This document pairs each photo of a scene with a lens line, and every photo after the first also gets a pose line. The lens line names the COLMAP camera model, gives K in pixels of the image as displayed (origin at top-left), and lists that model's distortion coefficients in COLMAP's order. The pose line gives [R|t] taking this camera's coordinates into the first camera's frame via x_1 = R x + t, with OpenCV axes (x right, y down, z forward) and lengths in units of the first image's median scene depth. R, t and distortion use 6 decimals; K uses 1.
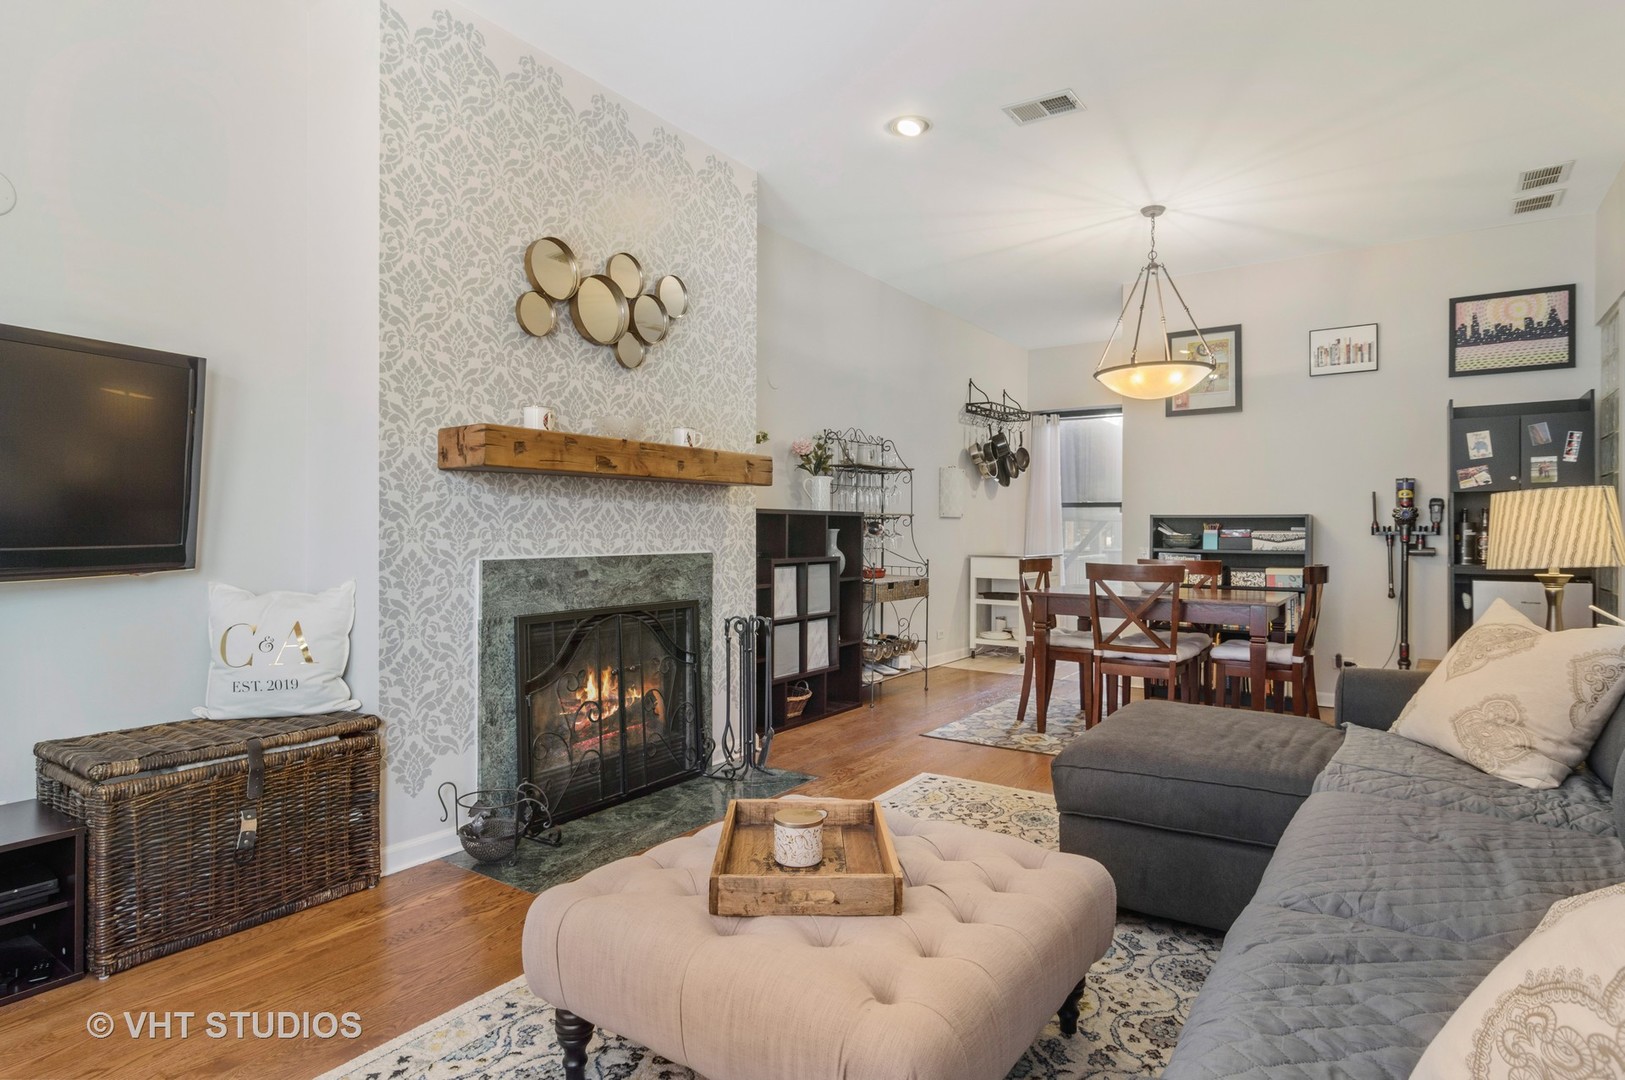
lens RADIAL K [[877.2, 0, 817.7], [0, 877.2, 526.3], [0, 0, 1]] dist [-0.002259, 0.001332]
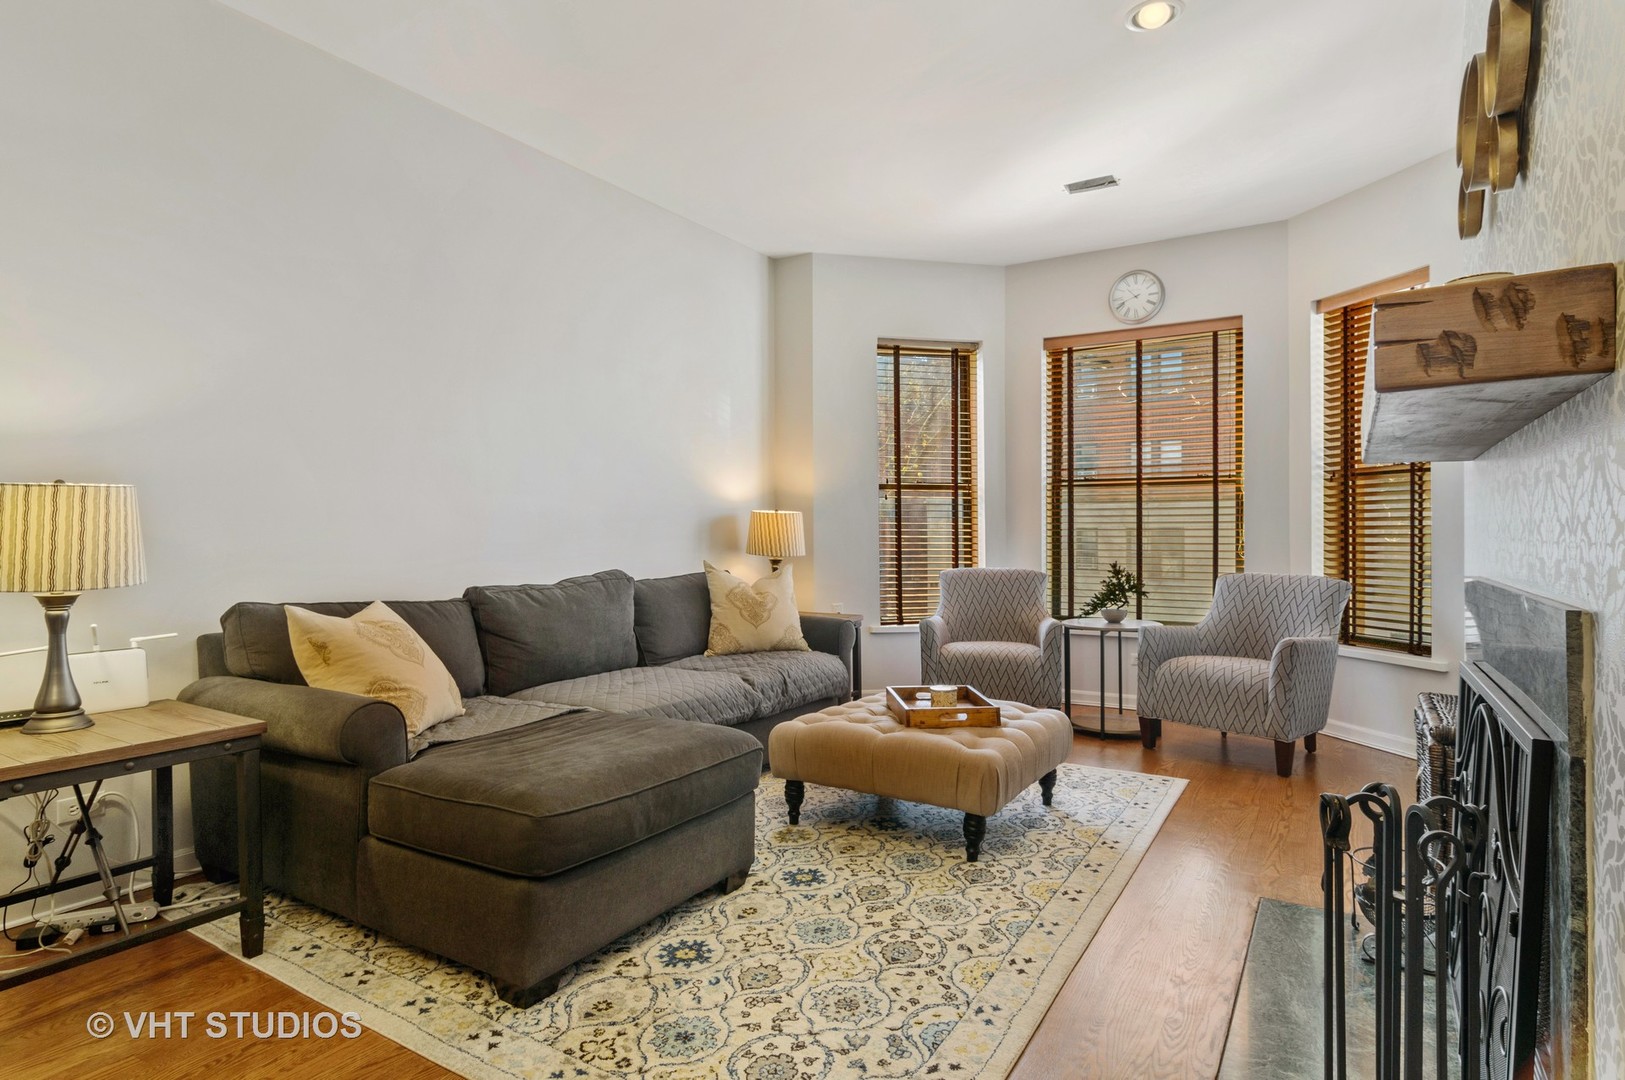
lens RADIAL K [[877.2, 0, 798.7], [0, 877.2, 531.7], [0, 0, 1]] dist [-0.002259, 0.001332]
pose [[-0.998899, -0.005594, -0.046569, 0.353537], [-0.005386, 0.999975, -0.004585, 0.007746], [0.046594, -0.004329, -0.998905, 1.299276]]
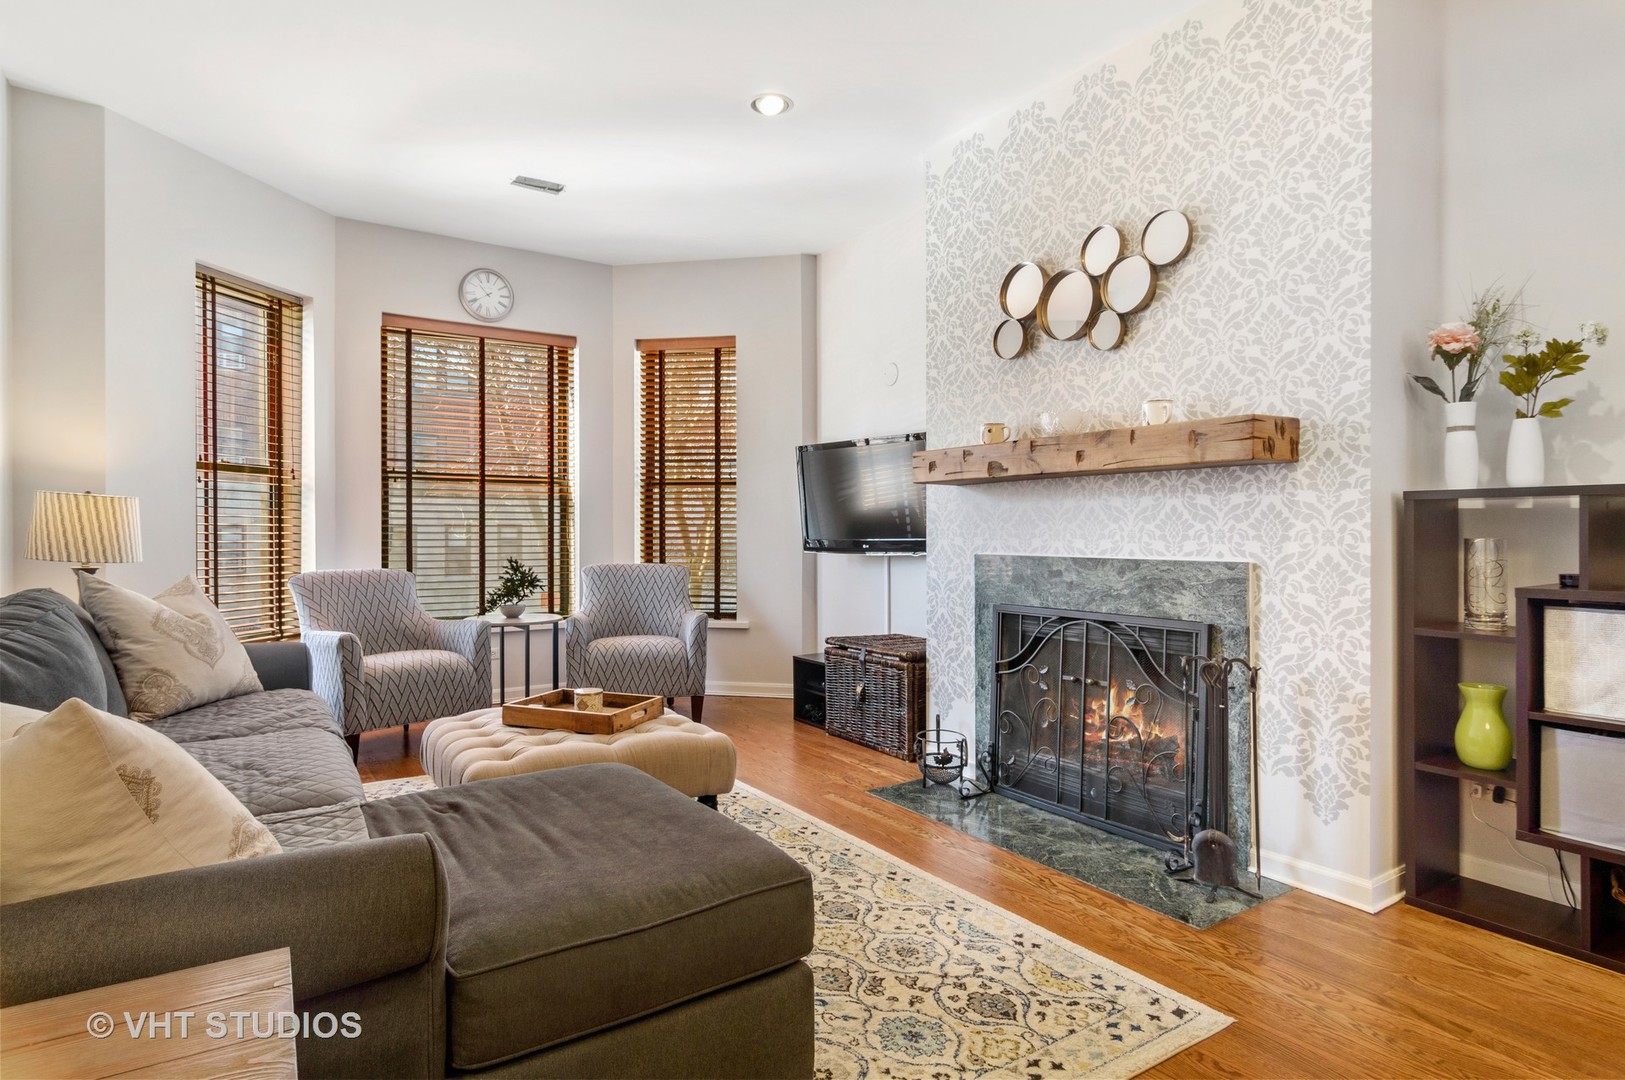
lens RADIAL K [[877.2, 0, 804.2], [0, 877.2, 530.3], [0, 0, 1]] dist [-0.002259, 0.001332]
pose [[-0.384419, -0.006793, -0.923134, 0.720347], [-0.000931, 0.999975, -0.006971, 0.010637], [0.923158, -0.001820, -0.384415, 1.039386]]
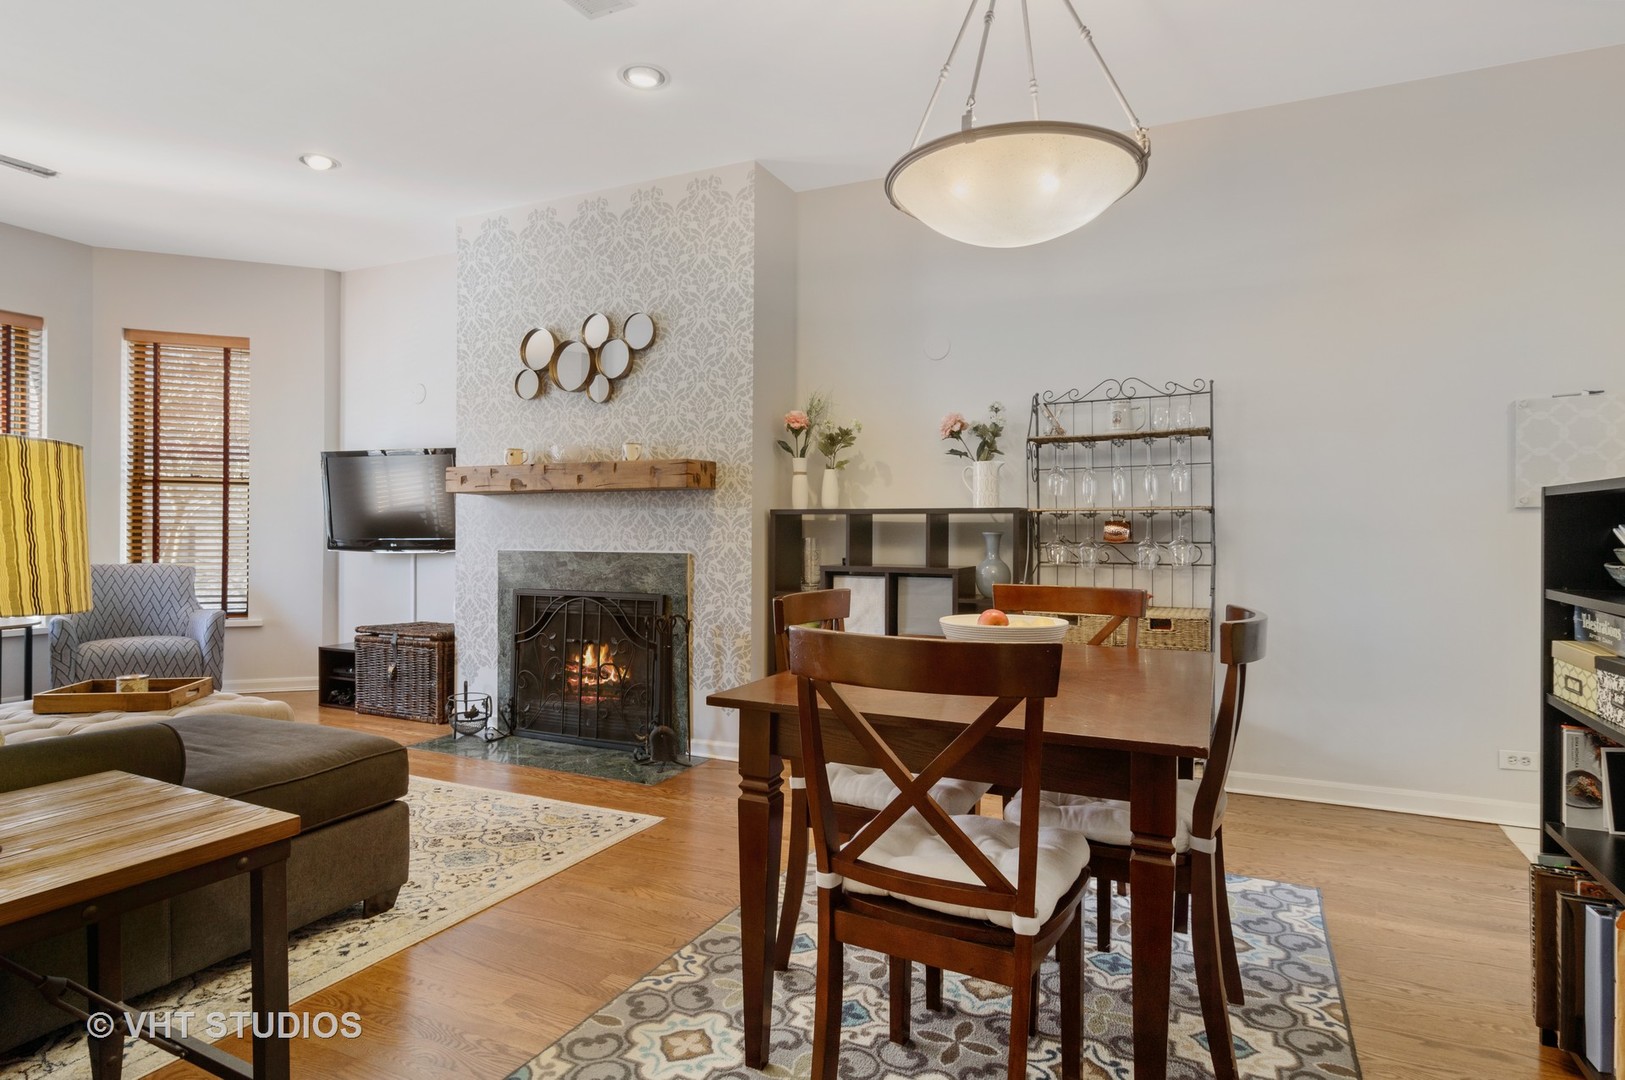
lens RADIAL K [[877.2, 0, 806.8], [0, 877.2, 531.2], [0, 0, 1]] dist [-0.002259, 0.001332]
pose [[0.154736, -0.008707, -0.987917, 1.050457], [-0.003239, 0.999951, -0.009321, 0.013733], [0.987951, 0.004643, 0.154700, 1.079411]]
